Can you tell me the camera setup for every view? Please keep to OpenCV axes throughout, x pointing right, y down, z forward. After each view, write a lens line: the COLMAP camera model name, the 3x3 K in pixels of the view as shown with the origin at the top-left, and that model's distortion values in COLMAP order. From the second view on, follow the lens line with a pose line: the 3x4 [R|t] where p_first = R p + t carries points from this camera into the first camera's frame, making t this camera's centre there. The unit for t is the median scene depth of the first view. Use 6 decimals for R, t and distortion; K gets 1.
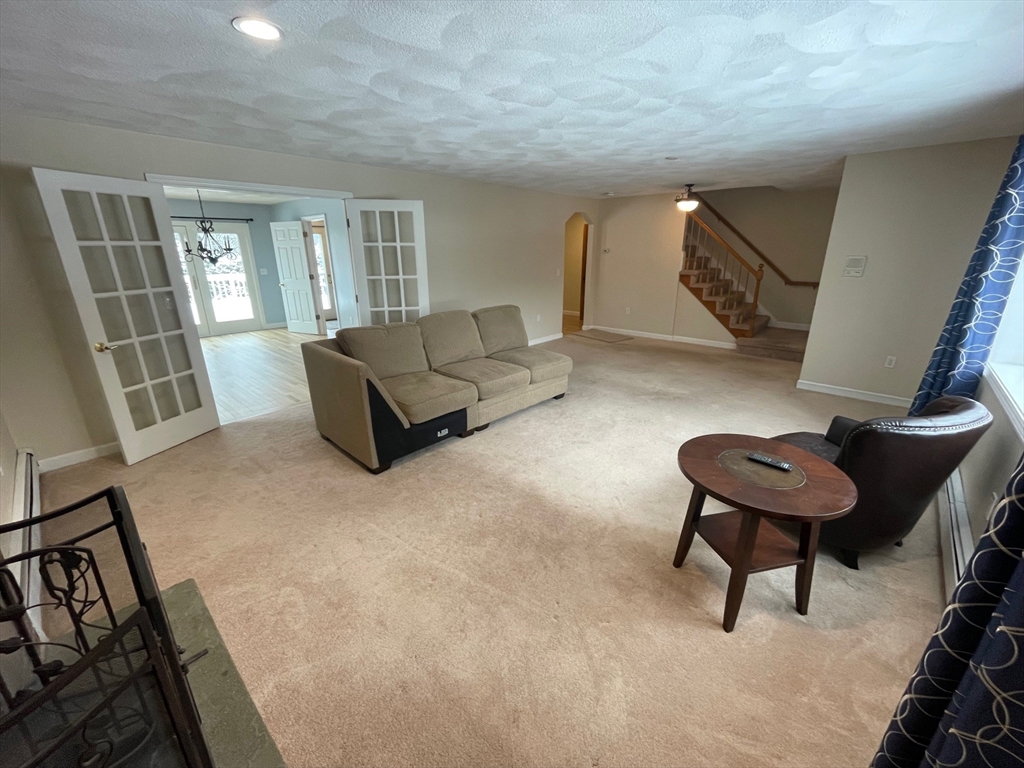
lens RADIAL K [[417.7, 0, 514.0], [0, 417.7, 384.4], [0, 0, 1]] dist [-0.001603, -0.000066]
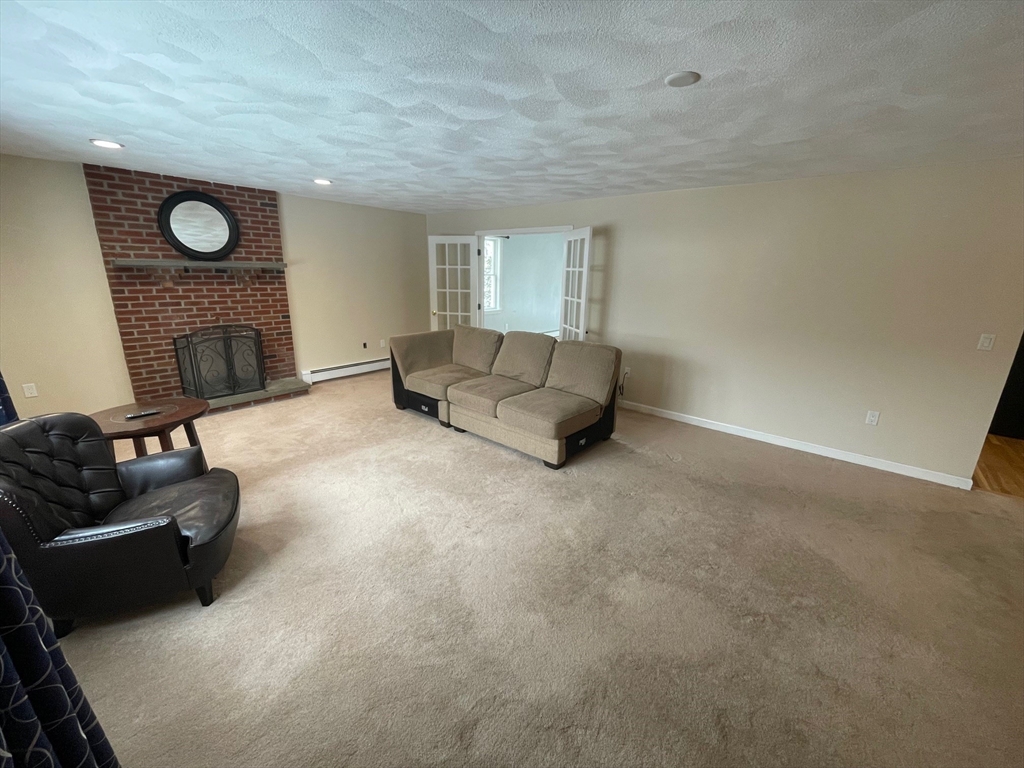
lens RADIAL K [[417.7, 0, 514.0], [0, 417.7, 384.4], [0, 0, 1]] dist [-0.001603, -0.000066]
pose [[0.045976, 0.269434, -0.961921, 1.060300], [-0.332884, 0.912033, 0.239550, -0.352866], [0.941846, 0.309195, 0.131622, 1.048668]]
